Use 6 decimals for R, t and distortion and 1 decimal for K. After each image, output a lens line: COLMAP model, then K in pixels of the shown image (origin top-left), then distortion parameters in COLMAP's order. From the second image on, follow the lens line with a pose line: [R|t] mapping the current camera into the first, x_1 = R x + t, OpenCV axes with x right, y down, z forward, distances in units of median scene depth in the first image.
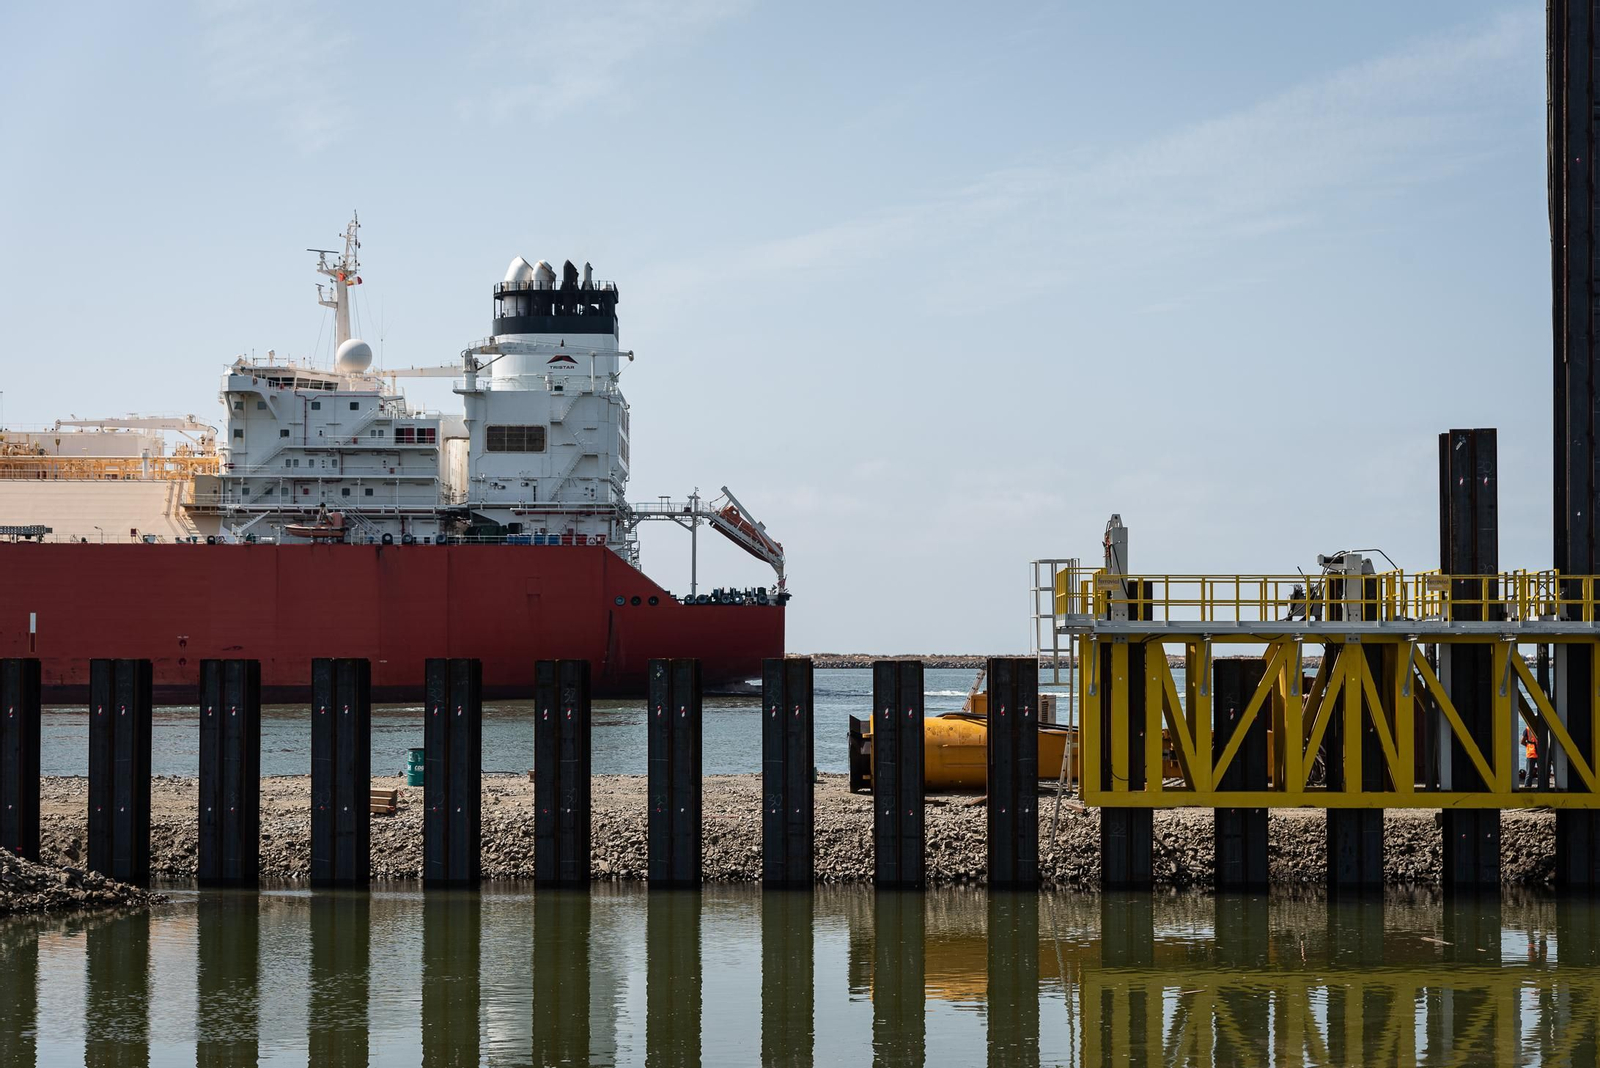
lens RADIAL K [[3166.4, 0, 786.5], [0, 3166.4, 509.3], [0, 0, 1]] dist [-0.008013, 0.000000]
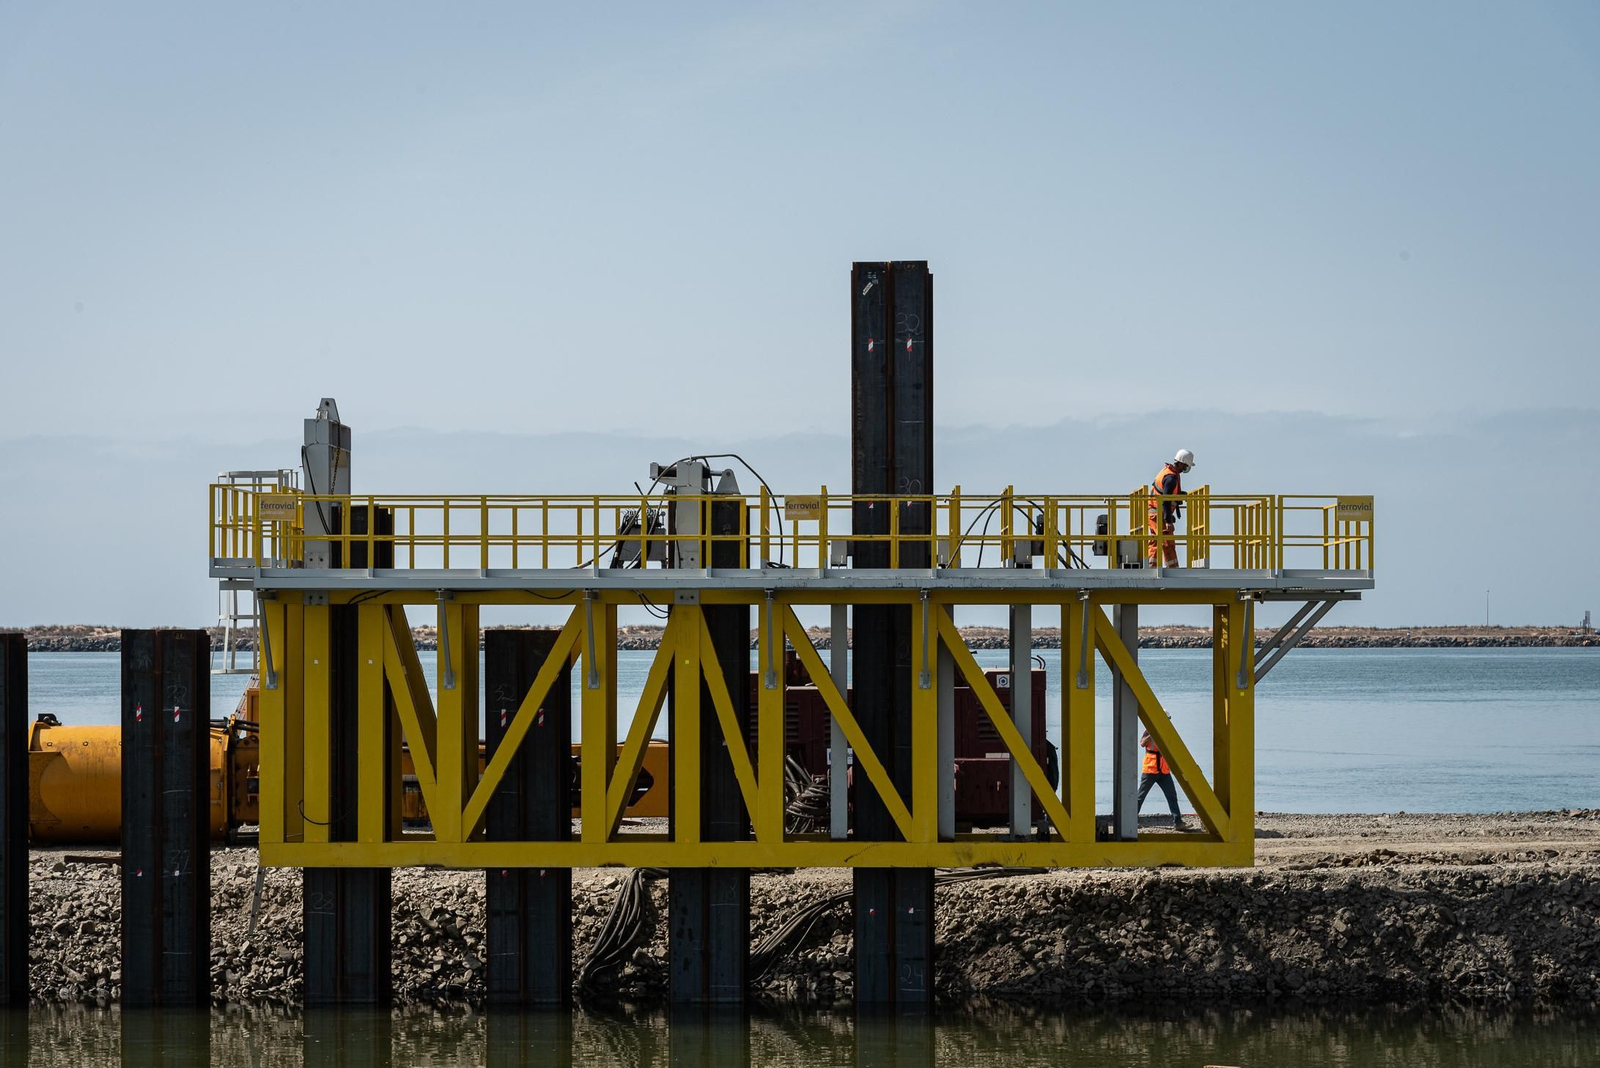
lens RADIAL K [[4986.0, 0, 786.7], [0, 4986.0, 522.3], [0, 0, 1]] dist [0.002507, 0.000000]
pose [[0.999187, -0.001139, 0.040291, 0.155900], [0.000105, 0.999671, 0.025642, 0.000778], [-0.040307, -0.025617, 0.998859, 0.015214]]
